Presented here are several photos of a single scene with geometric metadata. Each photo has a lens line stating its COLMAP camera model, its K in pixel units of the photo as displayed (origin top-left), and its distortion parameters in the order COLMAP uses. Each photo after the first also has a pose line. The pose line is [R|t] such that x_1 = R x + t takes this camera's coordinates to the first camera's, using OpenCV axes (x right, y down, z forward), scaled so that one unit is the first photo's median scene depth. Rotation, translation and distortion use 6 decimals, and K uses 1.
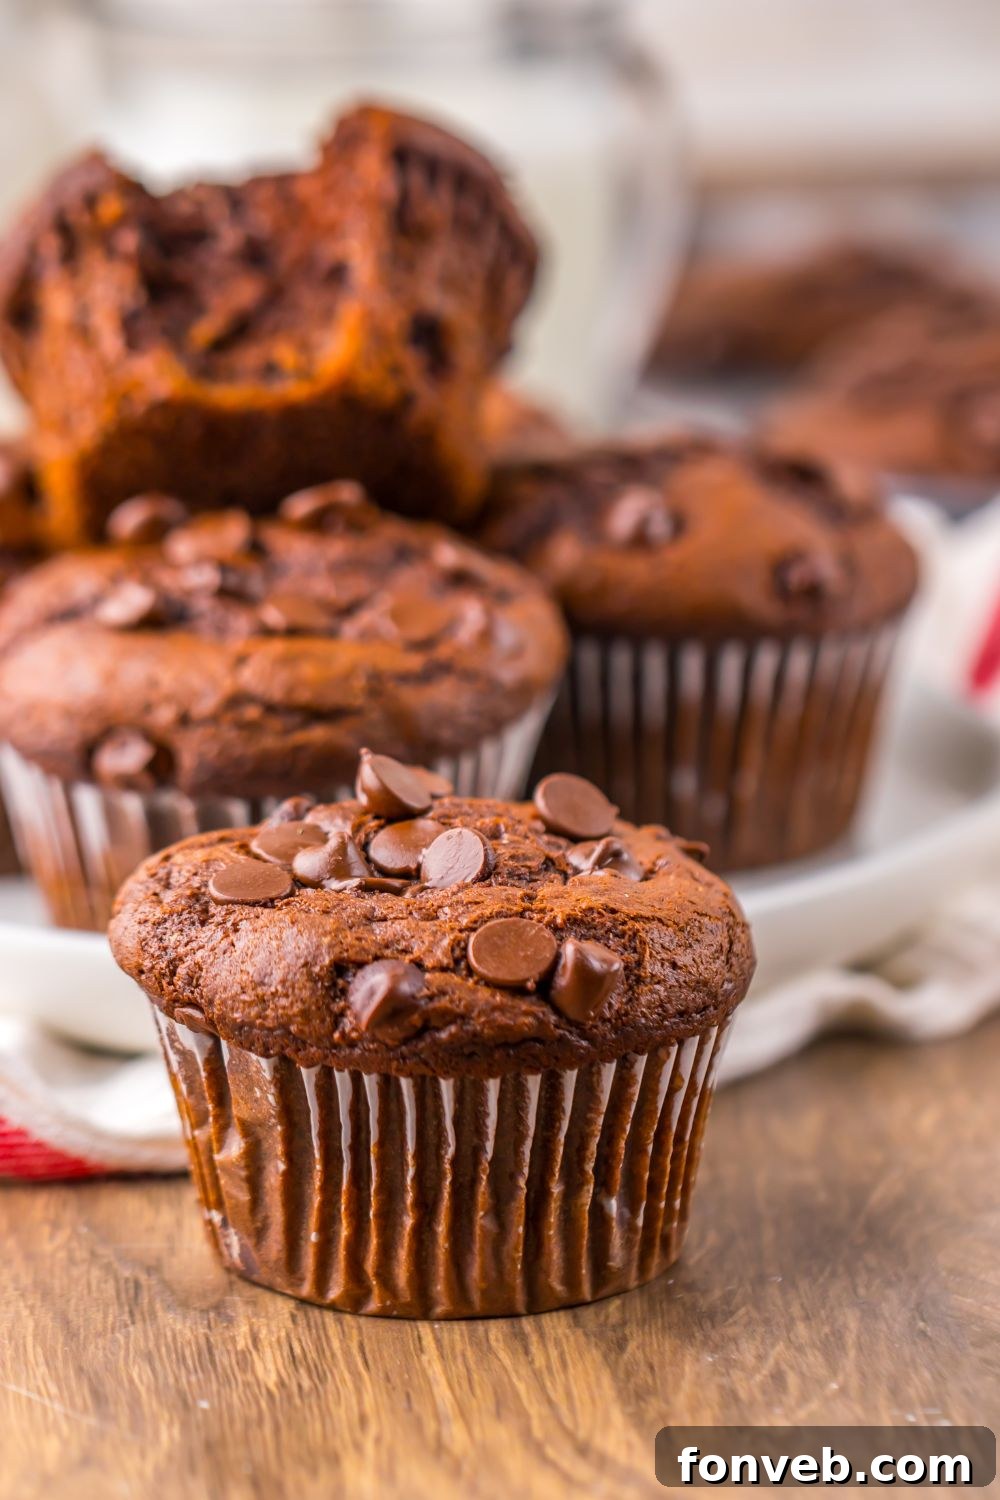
lens RADIAL K [[7010.9, 0, 500.0], [0, 7010.9, 750.0], [0, 0, 1]] dist [0.190407, -22.174635]
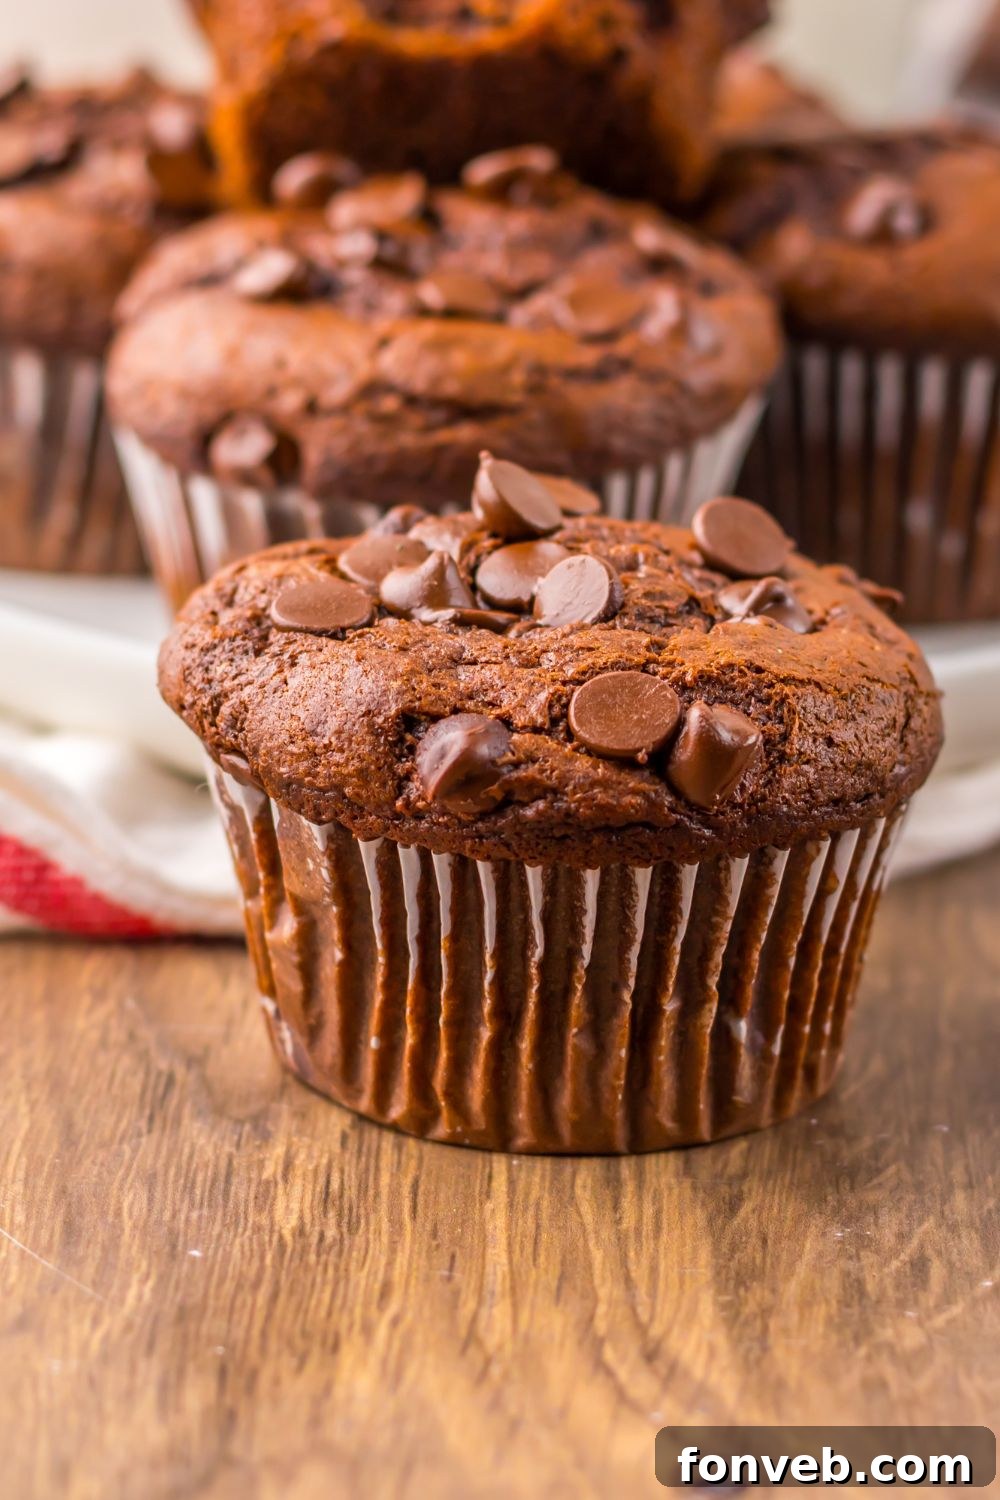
lens RADIAL K [[5247.7, 0, 500.0], [0, 5247.7, 750.0], [0, 0, 1]] dist [0.024734, -1.749981]
pose [[0.993579, 0.063682, -0.093513, 0.043479], [-0.058650, 0.996728, 0.055611, 0.000366], [0.096749, -0.049769, 0.994064, 0.395554]]
